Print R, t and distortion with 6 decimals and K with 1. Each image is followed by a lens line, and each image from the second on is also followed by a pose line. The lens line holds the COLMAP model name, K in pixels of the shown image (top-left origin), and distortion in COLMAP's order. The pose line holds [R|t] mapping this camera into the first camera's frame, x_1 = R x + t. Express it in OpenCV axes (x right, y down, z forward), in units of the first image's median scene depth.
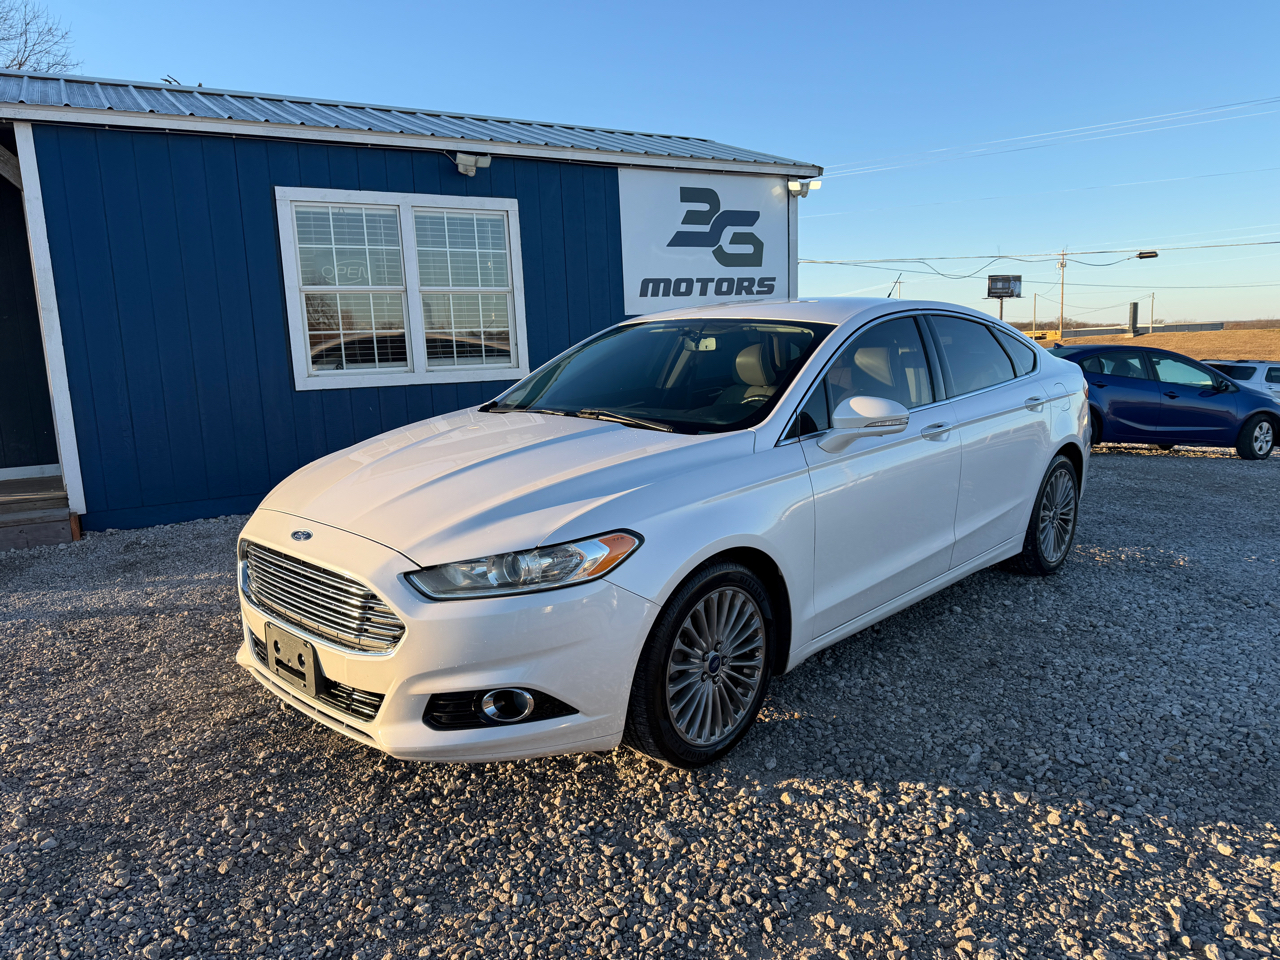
lens RADIAL K [[869.0, 0, 646.9], [0, 869.0, 500.5], [0, 0, 1]] dist [0.043749, -0.054014]
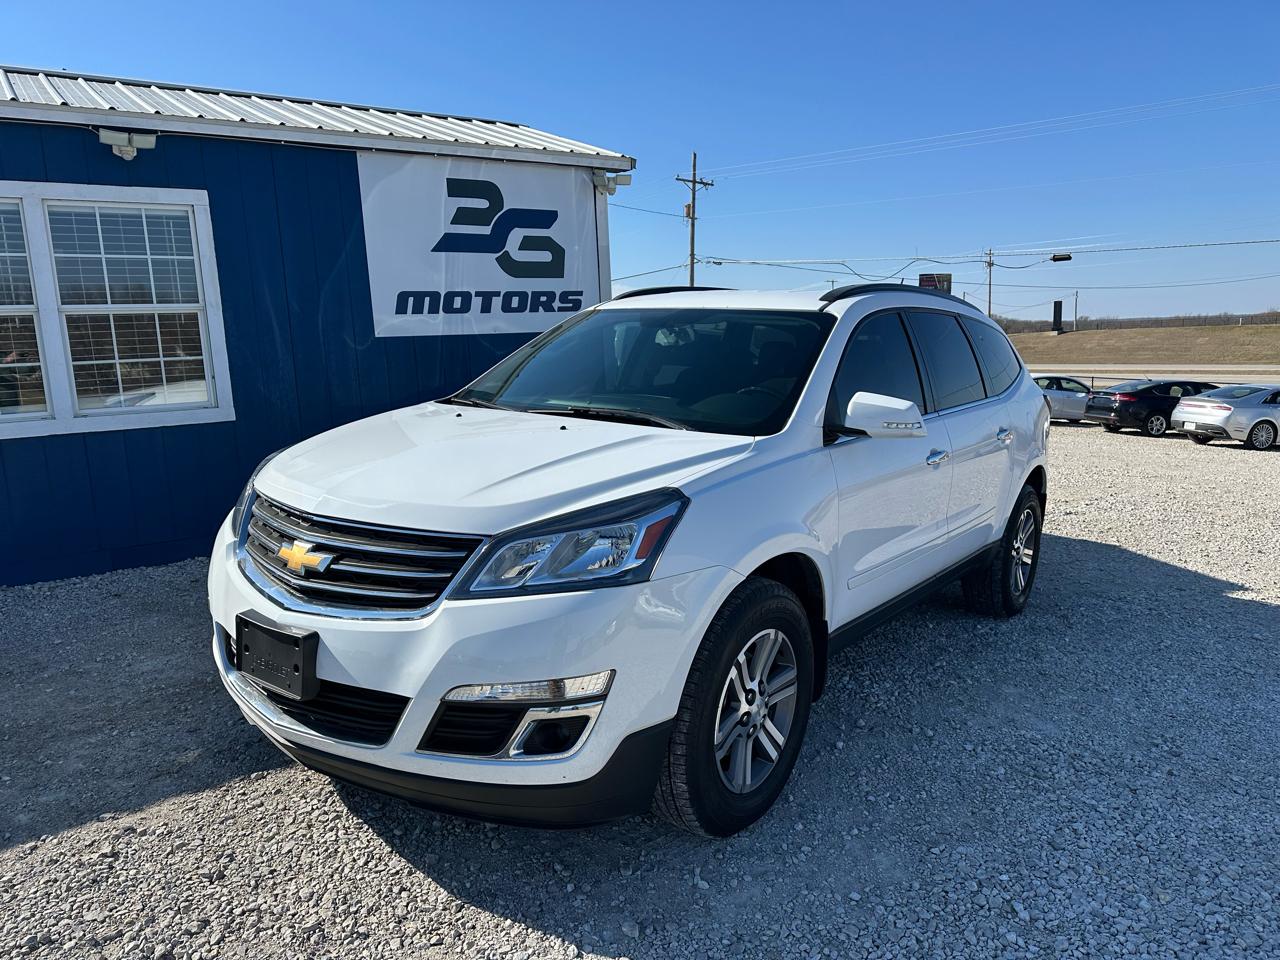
lens RADIAL K [[869.0, 0, 658.5], [0, 869.0, 495.2], [0, 0, 1]] dist [0.043749, -0.054014]
pose [[0.997277, -0.011548, 0.072830, 0.172684], [0.011572, 0.999933, 0.000095, -0.066153], [-0.072827, 0.000748, 0.997344, 0.184798]]
